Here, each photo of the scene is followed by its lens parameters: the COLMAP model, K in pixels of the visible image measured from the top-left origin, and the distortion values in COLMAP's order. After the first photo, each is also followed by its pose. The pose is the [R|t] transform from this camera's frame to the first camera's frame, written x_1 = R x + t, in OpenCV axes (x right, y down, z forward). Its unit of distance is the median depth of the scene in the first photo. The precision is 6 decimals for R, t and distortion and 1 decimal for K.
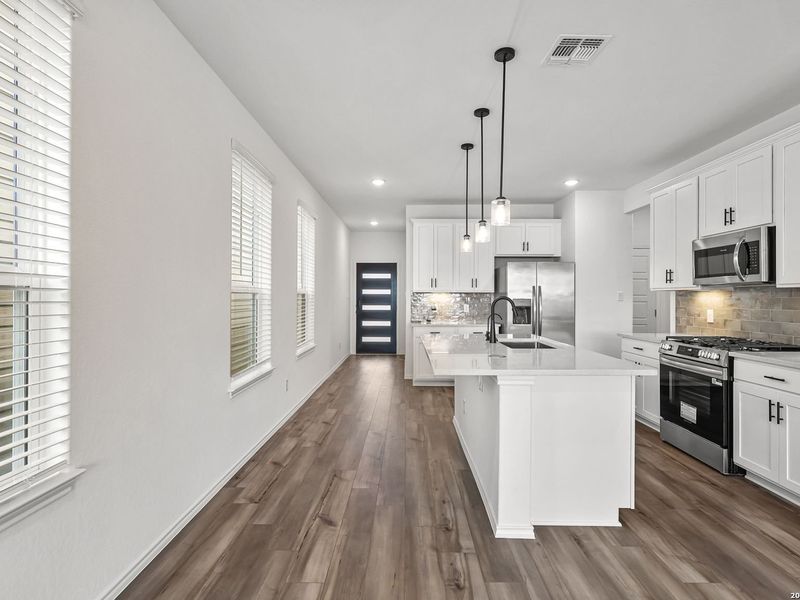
lens RADIAL K [[417.4, 0, 401.8], [0, 417.4, 296.6], [0, 0, 1]] dist [0.001102, -0.000890]
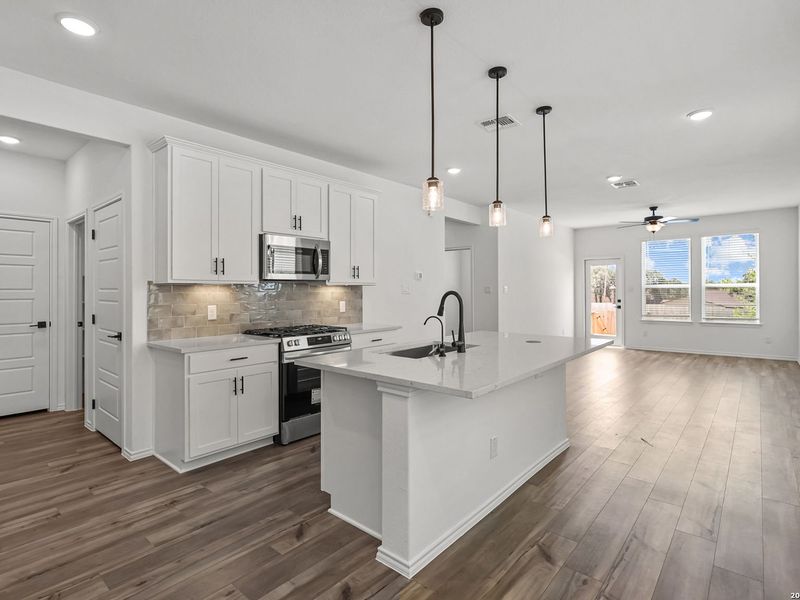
lens RADIAL K [[417.4, 0, 397.7], [0, 417.4, 296.6], [0, 0, 1]] dist [0.001102, -0.000890]
pose [[-0.760201, -0.006402, 0.649657, -0.177907], [0.002131, 0.999922, 0.012347, 0.002029], [-0.649685, 0.010770, -0.760127, 1.572485]]
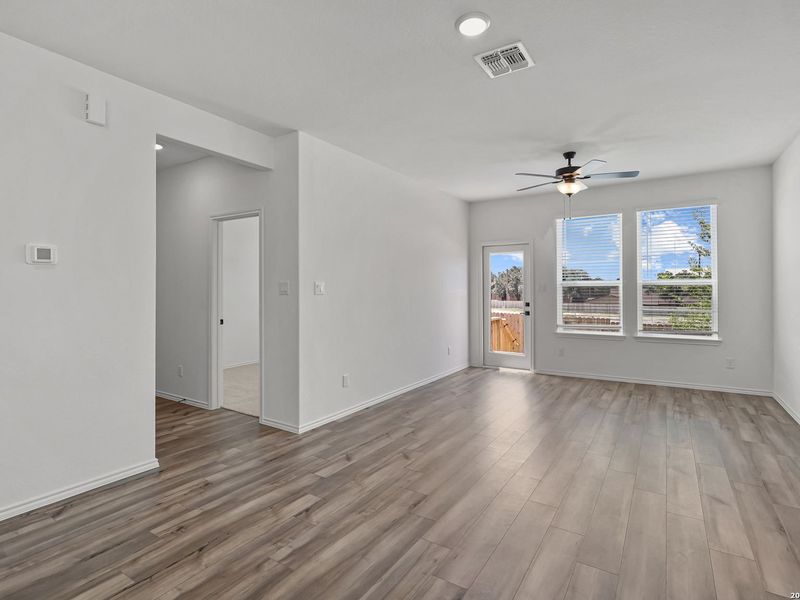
lens RADIAL K [[417.4, 0, 400.7], [0, 417.4, 291.4], [0, 0, 1]] dist [0.001102, -0.000890]
pose [[-0.844463, -0.002621, 0.535608, -0.046724], [-0.000216, 0.999990, 0.004552, -0.001413], [-0.535614, 0.003728, -0.844455, 0.552108]]
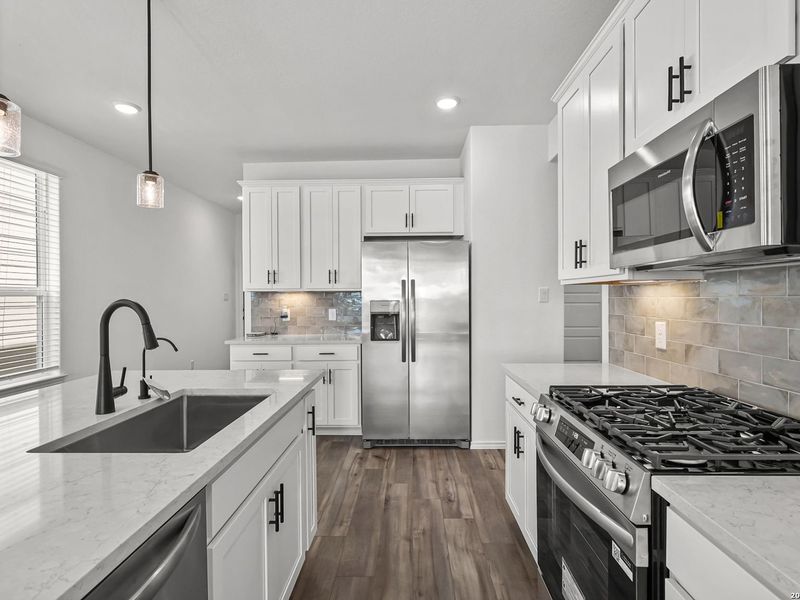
lens RADIAL K [[417.4, 0, 405.8], [0, 417.4, 299.8], [0, 0, 1]] dist [0.001102, -0.000890]
pose [[0.999868, -0.009306, -0.013333, 0.496501], [0.009438, 0.999907, 0.009852, -0.001834], [0.013240, -0.009976, 0.999863, 0.566251]]
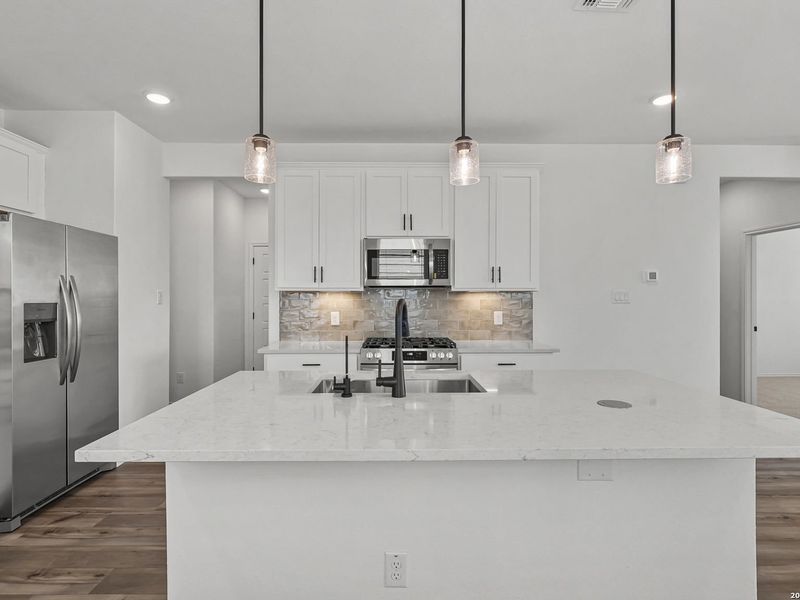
lens RADIAL K [[417.4, 0, 394.0], [0, 417.4, 302.6], [0, 0, 1]] dist [0.001102, -0.000890]
pose [[-0.016680, -0.011049, 0.999800, -0.249356], [-0.003040, 0.999935, 0.011000, -0.000665], [-0.999856, -0.002856, -0.016712, 0.968518]]
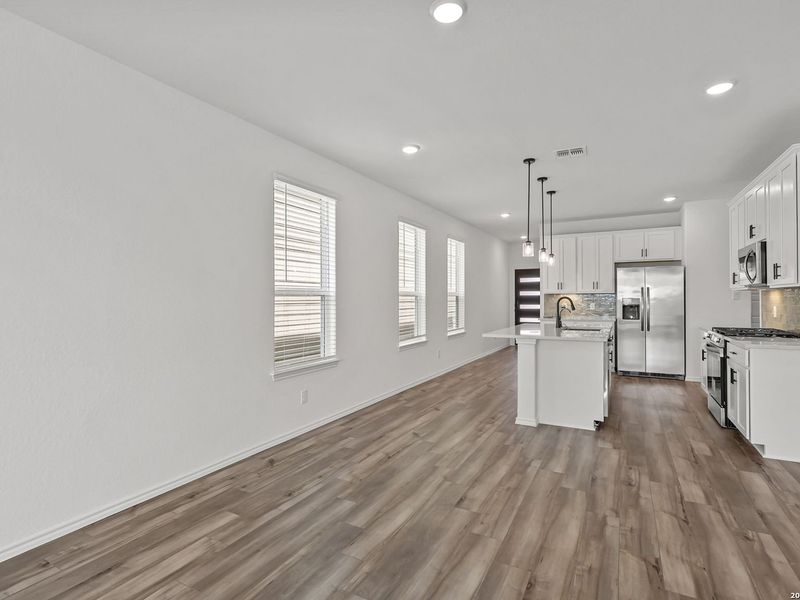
lens RADIAL K [[417.4, 0, 397.4], [0, 417.4, 296.0], [0, 0, 1]] dist [0.001102, -0.000890]
pose [[0.880736, -0.009710, -0.473509, 0.401383], [0.007923, 0.999952, -0.005769, 0.000803], [0.473542, 0.001329, 0.880770, -0.567263]]
